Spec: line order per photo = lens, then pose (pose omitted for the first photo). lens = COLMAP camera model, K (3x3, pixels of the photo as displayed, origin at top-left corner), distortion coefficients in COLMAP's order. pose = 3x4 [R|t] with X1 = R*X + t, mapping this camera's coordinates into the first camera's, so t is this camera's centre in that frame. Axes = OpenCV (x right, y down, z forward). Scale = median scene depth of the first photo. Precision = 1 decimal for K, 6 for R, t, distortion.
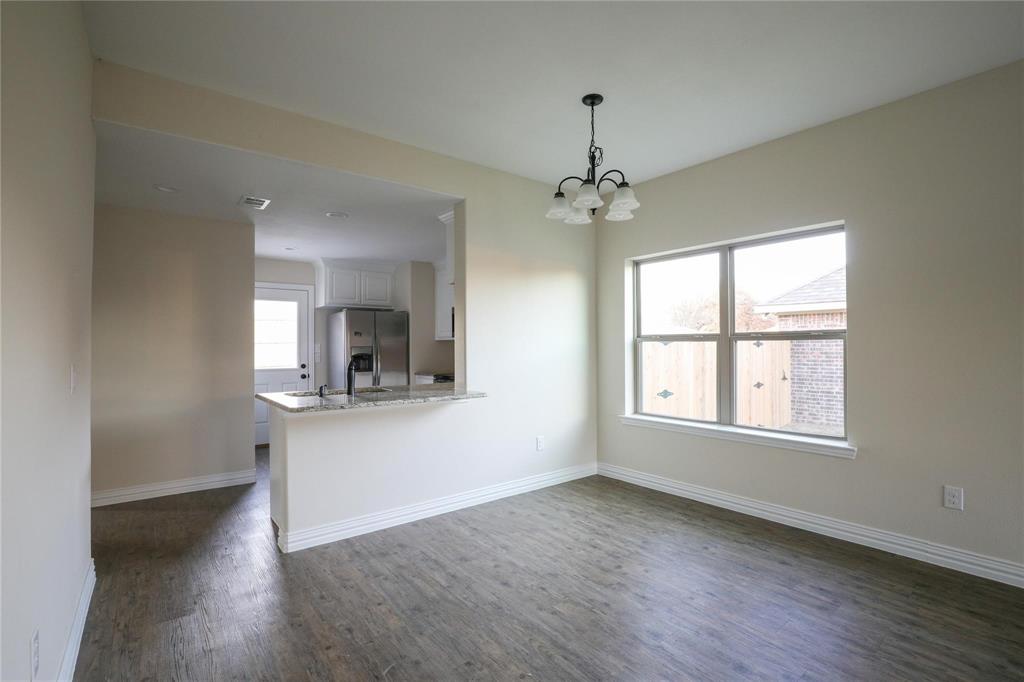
lens RADIAL K [[461.1, 0, 512.0], [0, 461.1, 341.0], [0, 0, 1]] dist [-0.026378, 0.000488]
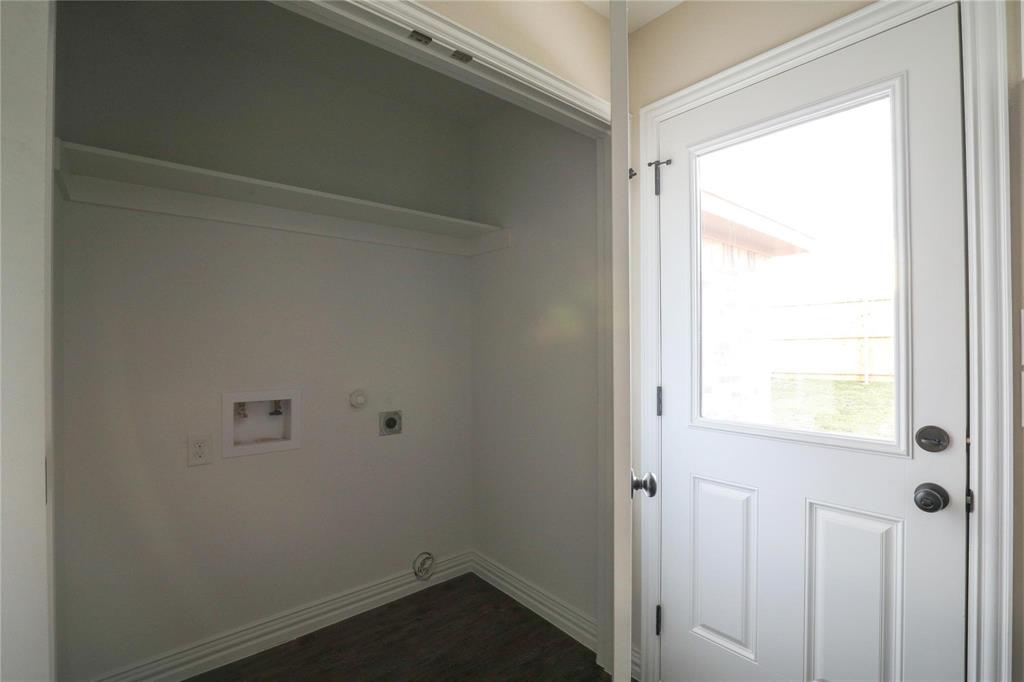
lens RADIAL K [[461.1, 0, 512.0], [0, 461.1, 341.0], [0, 0, 1]] dist [-0.026378, 0.000488]
pose [[0.026988, -0.004351, -0.999626, -0.392778], [0.021796, 0.999755, -0.003763, 0.019579], [0.999398, -0.021686, 0.027076, 1.148222]]
